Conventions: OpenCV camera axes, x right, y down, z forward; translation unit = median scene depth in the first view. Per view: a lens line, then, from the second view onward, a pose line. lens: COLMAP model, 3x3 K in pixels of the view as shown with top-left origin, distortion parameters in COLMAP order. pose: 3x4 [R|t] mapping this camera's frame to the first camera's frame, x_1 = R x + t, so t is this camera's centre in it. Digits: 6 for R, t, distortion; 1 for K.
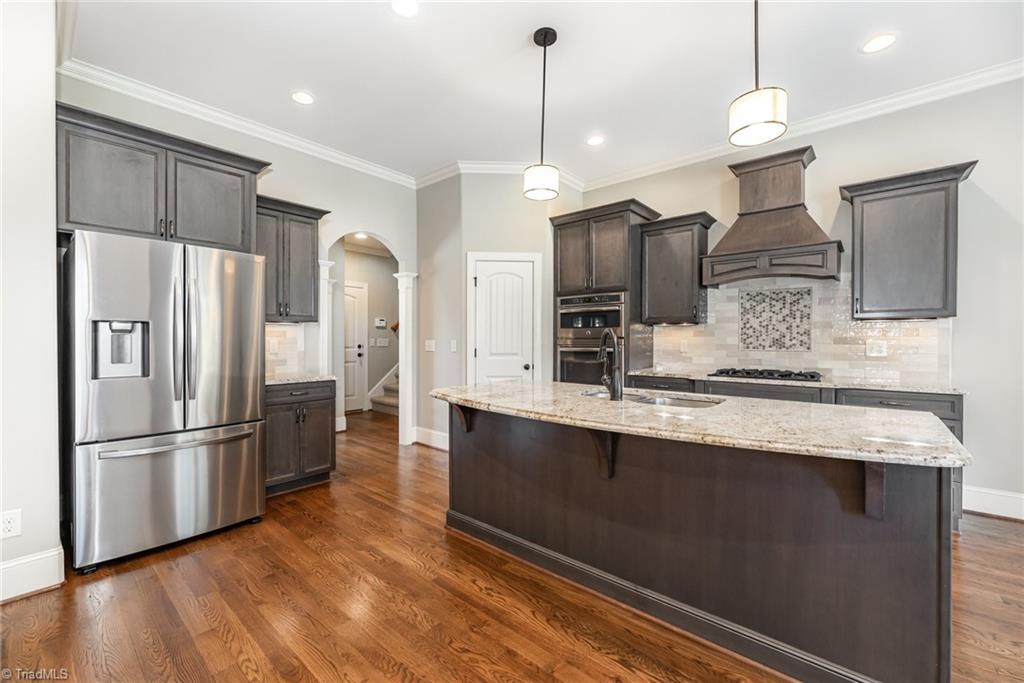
lens RADIAL K [[413.0, 0, 488.2], [0, 413.0, 339.9], [0, 0, 1]] dist [-0.016458, 0.001266]
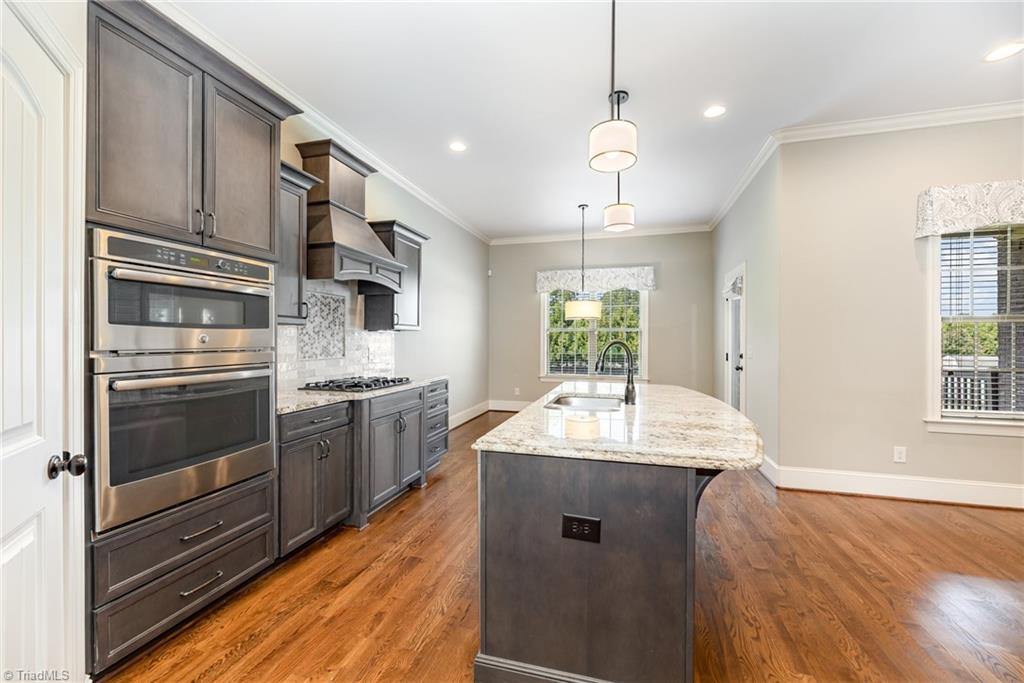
lens RADIAL K [[413.0, 0, 516.8], [0, 413.0, 340.7], [0, 0, 1]] dist [-0.016458, 0.001266]
pose [[-0.455713, -0.000484, 0.890126, -0.321120], [0.002194, 0.999996, 0.001667, -0.015889], [-0.890124, 0.002713, -0.455711, 1.015223]]
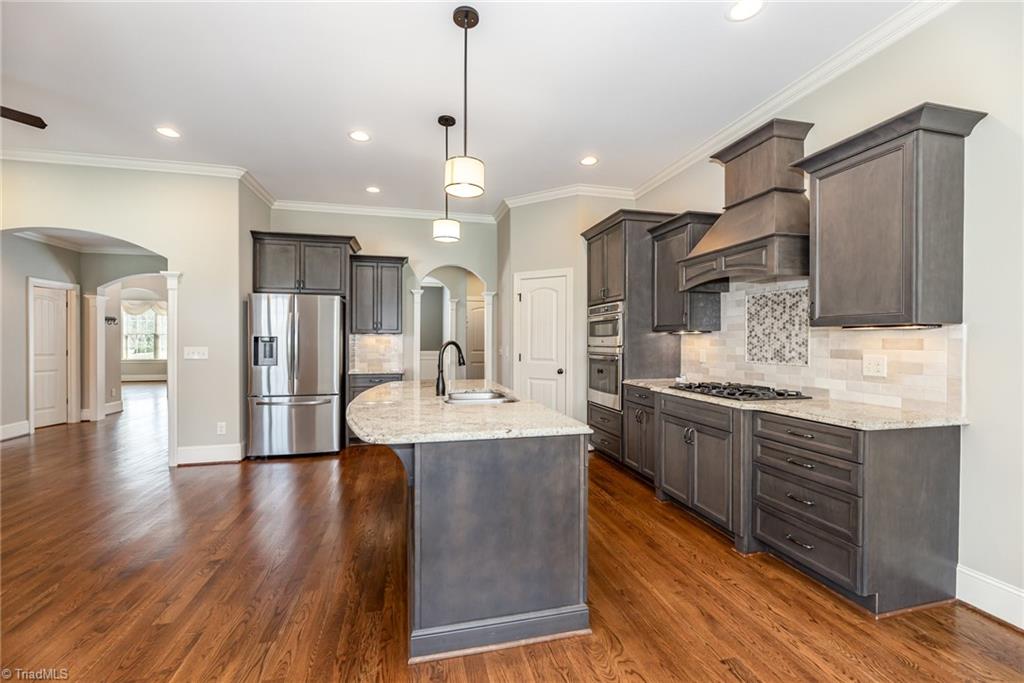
lens RADIAL K [[413.0, 0, 506.8], [0, 413.0, 341.2], [0, 0, 1]] dist [-0.016458, 0.001266]
pose [[0.825410, 0.002865, -0.564526, 0.704400], [-0.003086, 0.999995, 0.000562, -0.018832], [0.564525, 0.001278, 0.825415, 0.004785]]
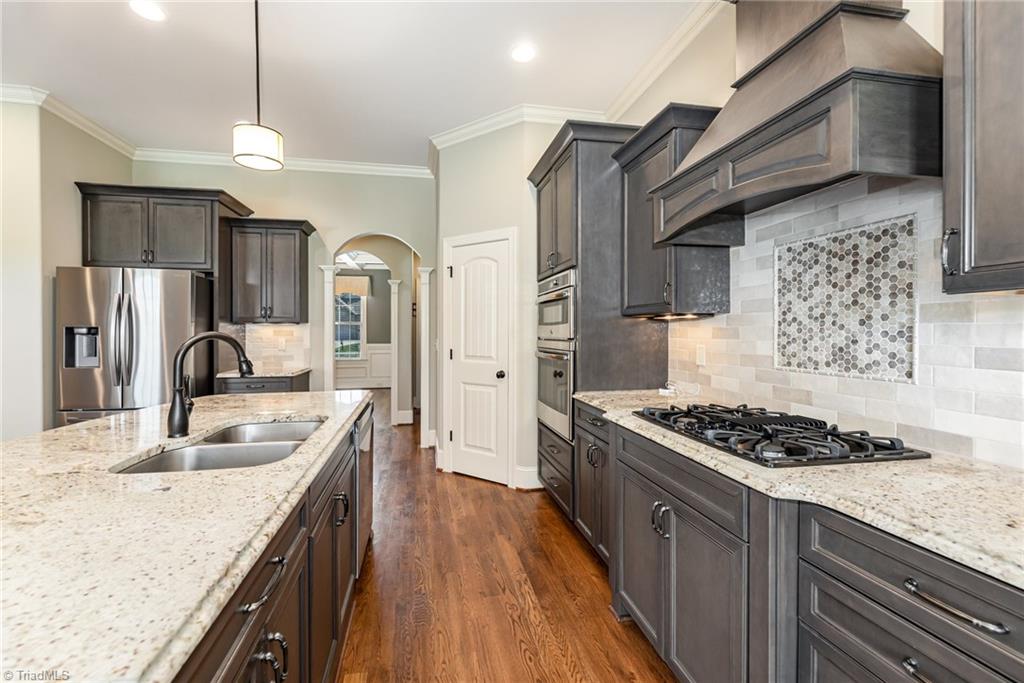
lens RADIAL K [[413.0, 0, 501.5], [0, 413.0, 334.0], [0, 0, 1]] dist [-0.016458, 0.001266]
pose [[0.797902, 0.002993, -0.602780, 0.664189], [-0.000629, 0.999991, 0.004133, -0.017507], [0.602787, -0.002919, 0.797897, 0.440121]]
